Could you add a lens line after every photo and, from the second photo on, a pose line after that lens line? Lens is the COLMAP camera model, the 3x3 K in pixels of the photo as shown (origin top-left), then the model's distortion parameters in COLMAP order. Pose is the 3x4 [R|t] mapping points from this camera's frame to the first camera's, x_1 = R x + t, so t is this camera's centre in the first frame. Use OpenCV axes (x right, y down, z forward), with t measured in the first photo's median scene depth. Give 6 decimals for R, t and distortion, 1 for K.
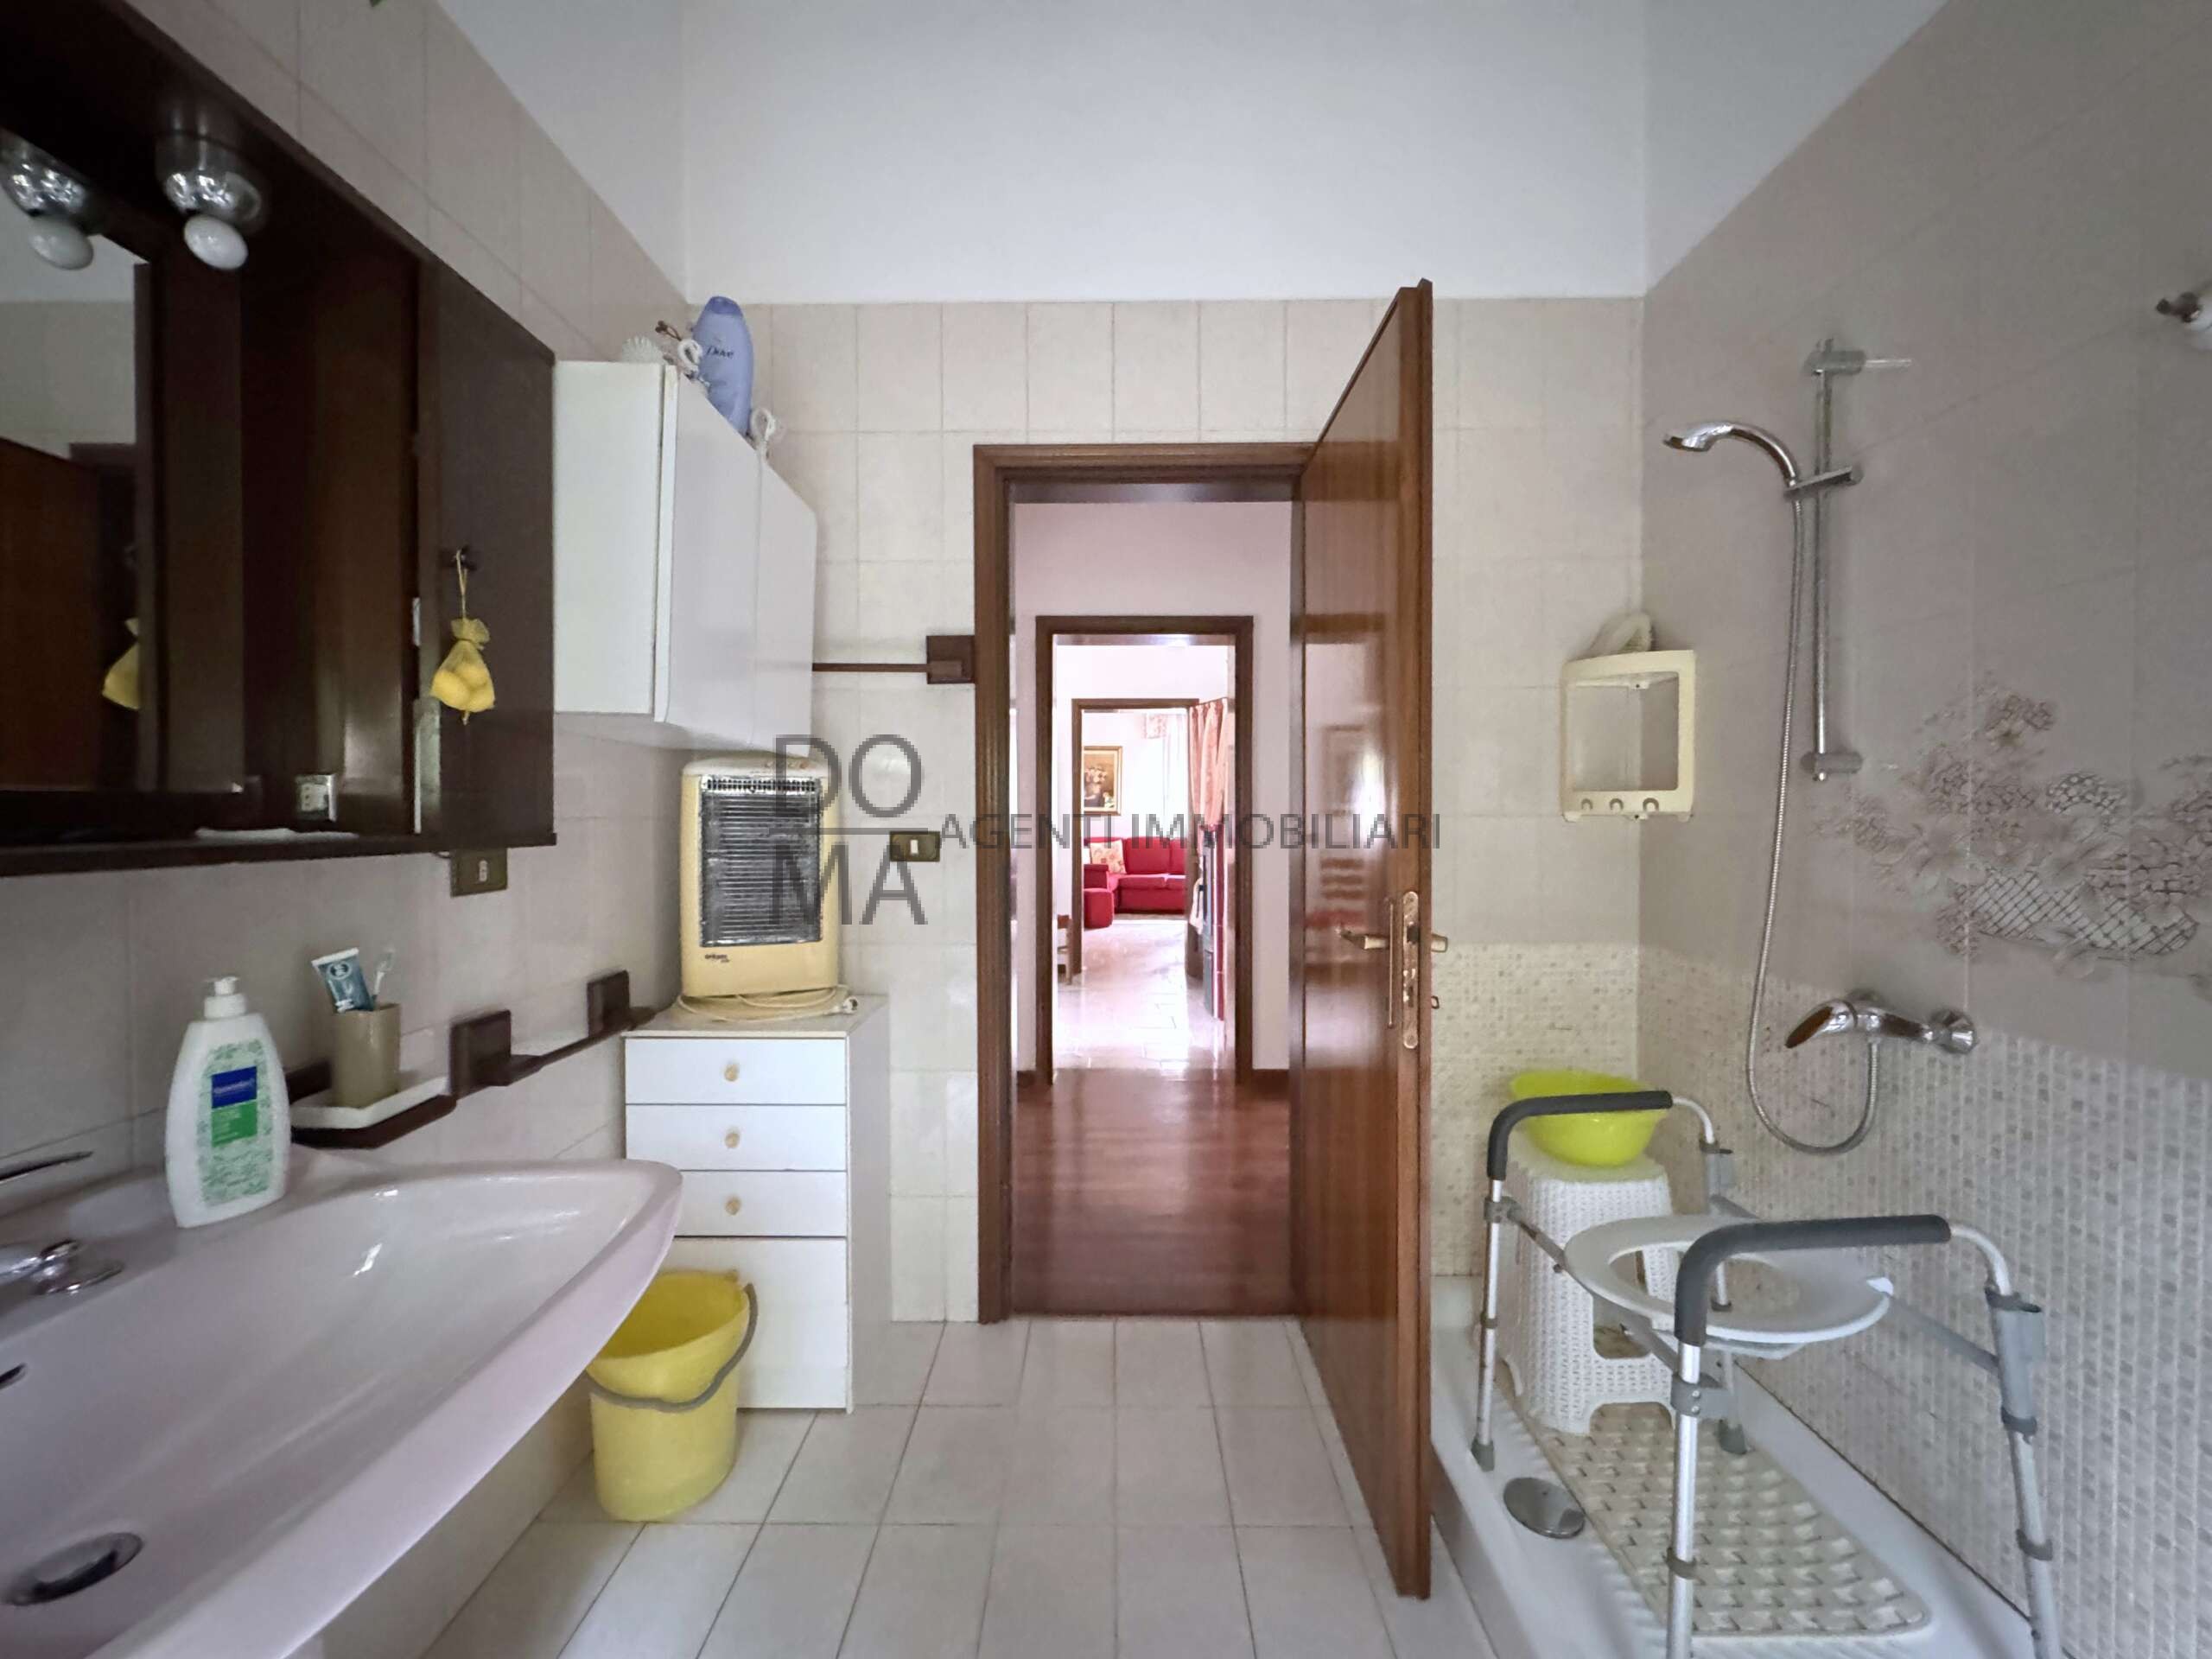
lens RADIAL K [[881.6, 0, 1110.6], [0, 881.6, 829.4], [0, 0, 1]] dist [-0.005494, 0.000652]
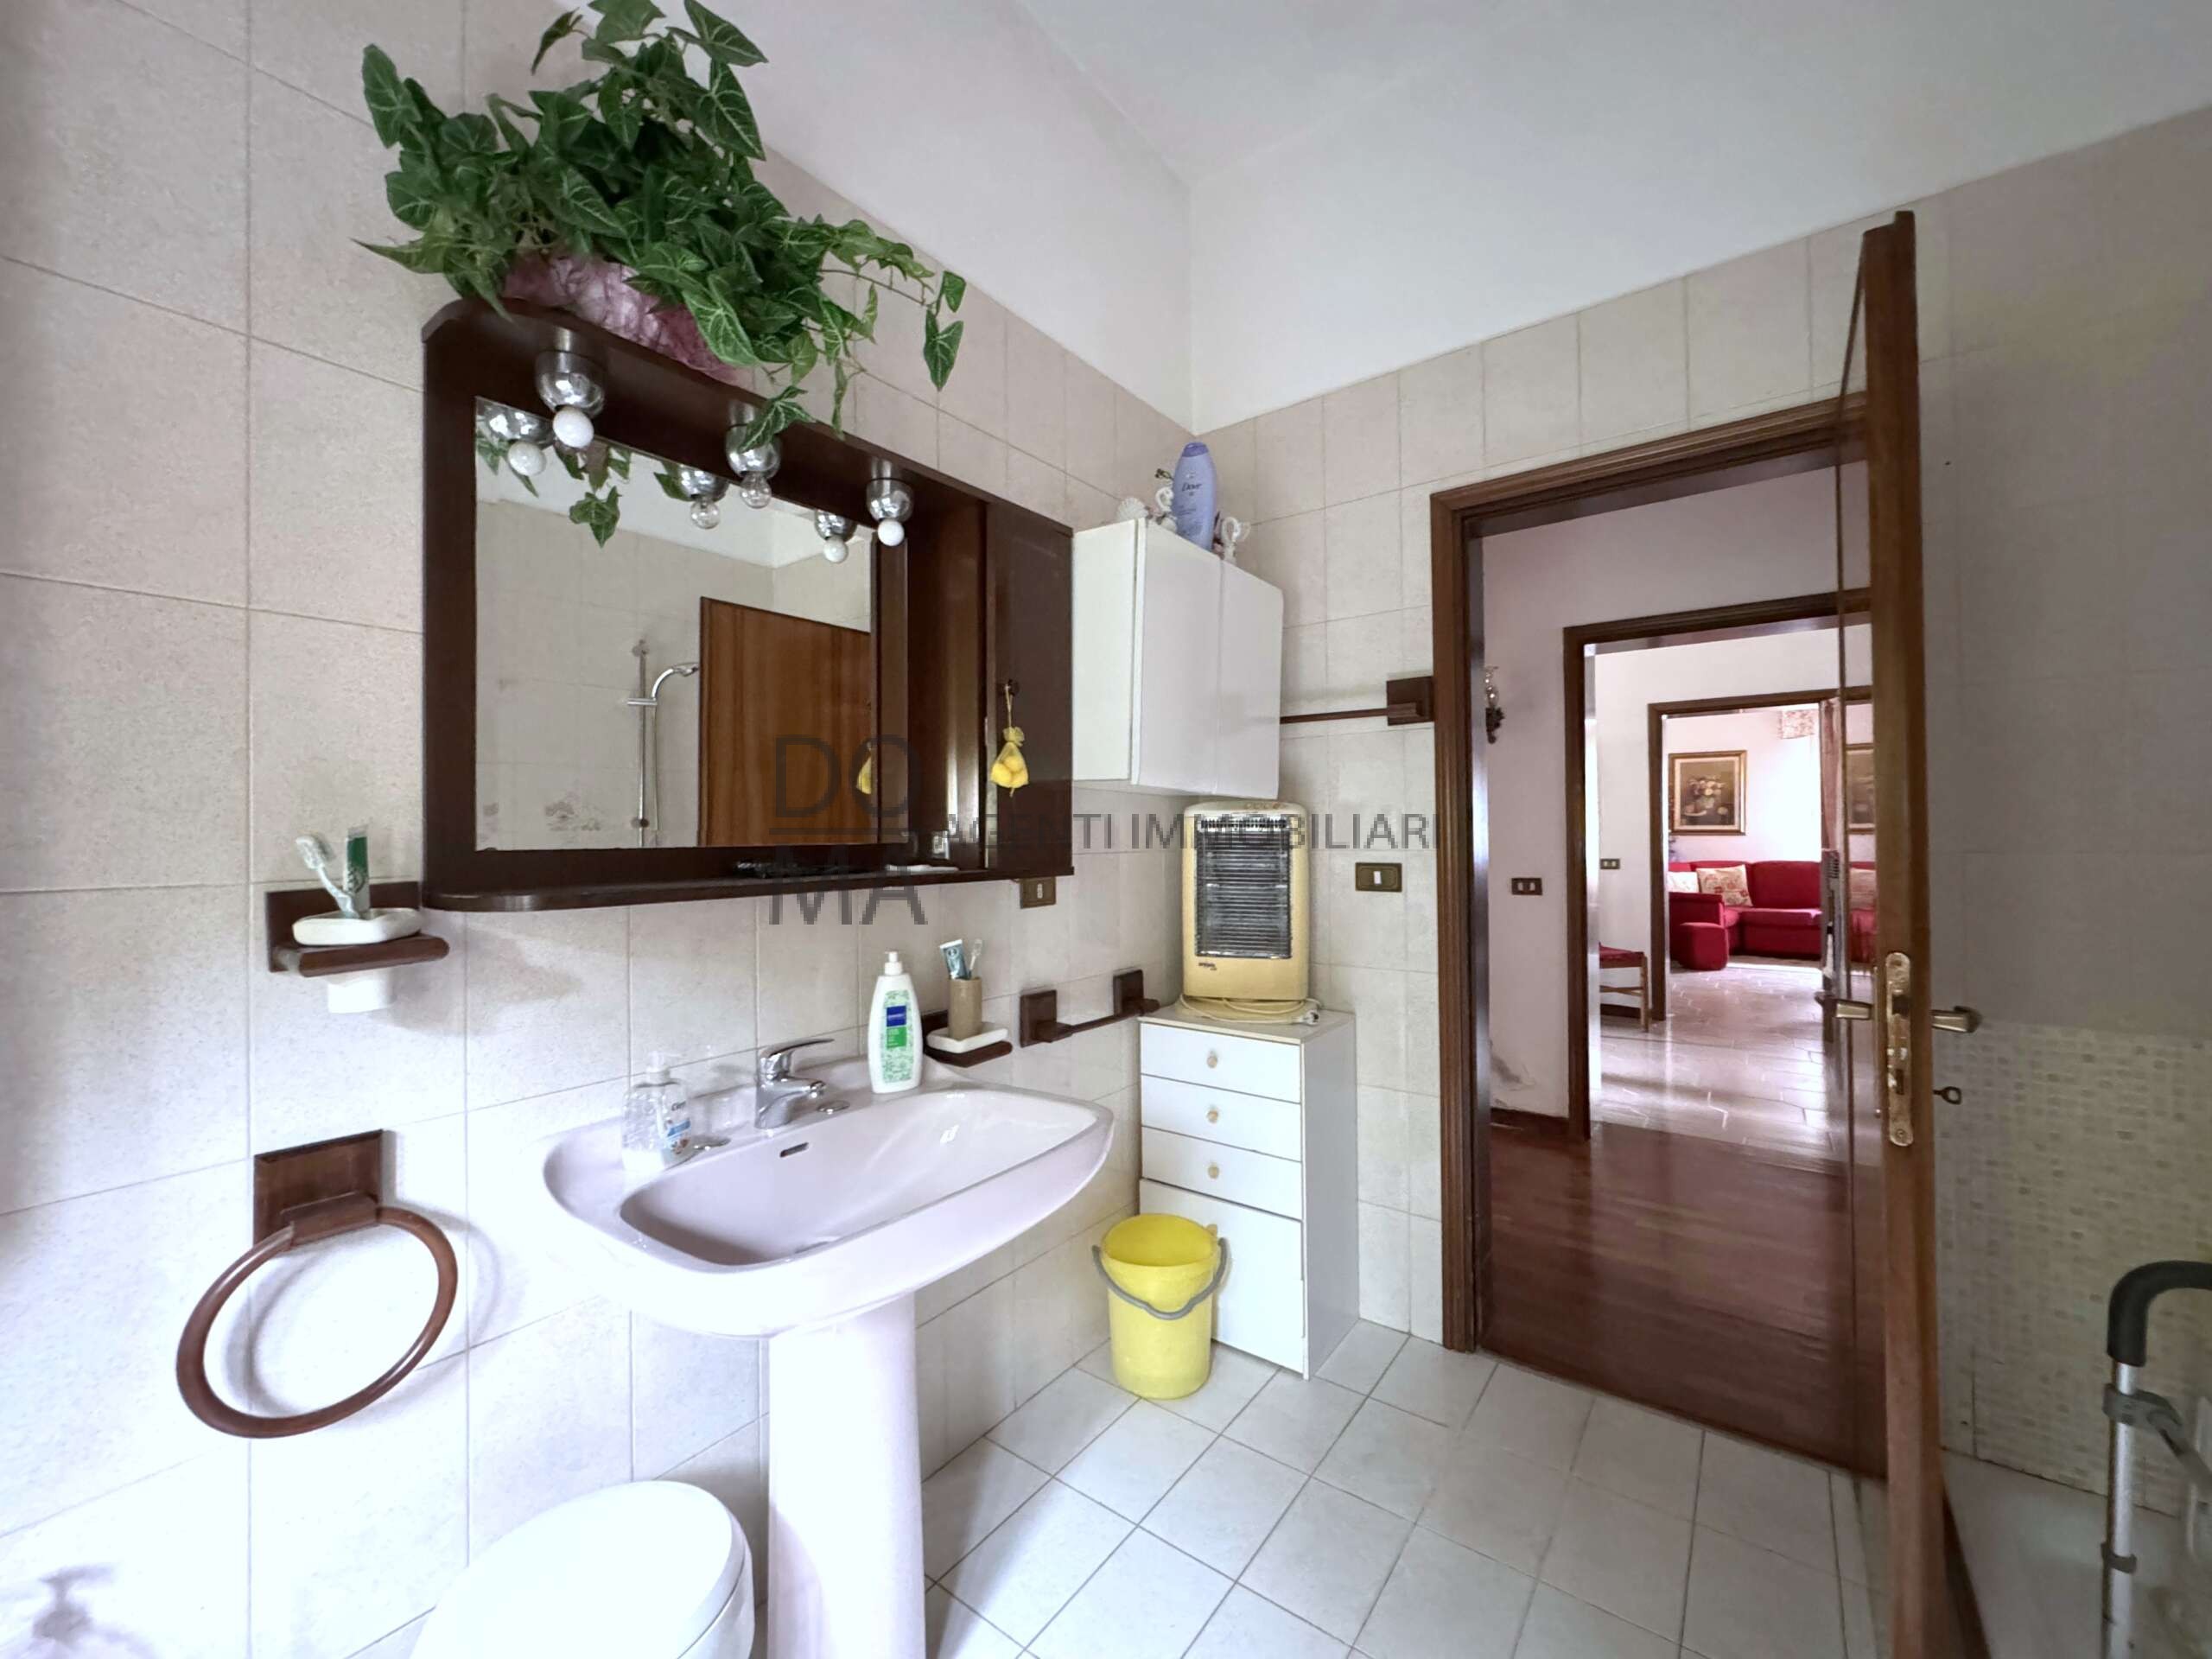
lens RADIAL K [[881.6, 0, 1104.0], [0, 881.6, 831.8], [0, 0, 1]] dist [-0.005494, 0.000652]
pose [[0.799964, -0.008252, -0.599992, 0.199463], [-0.002795, 0.999843, -0.017478, -0.020950], [0.600042, 0.015658, 0.799815, -0.078508]]
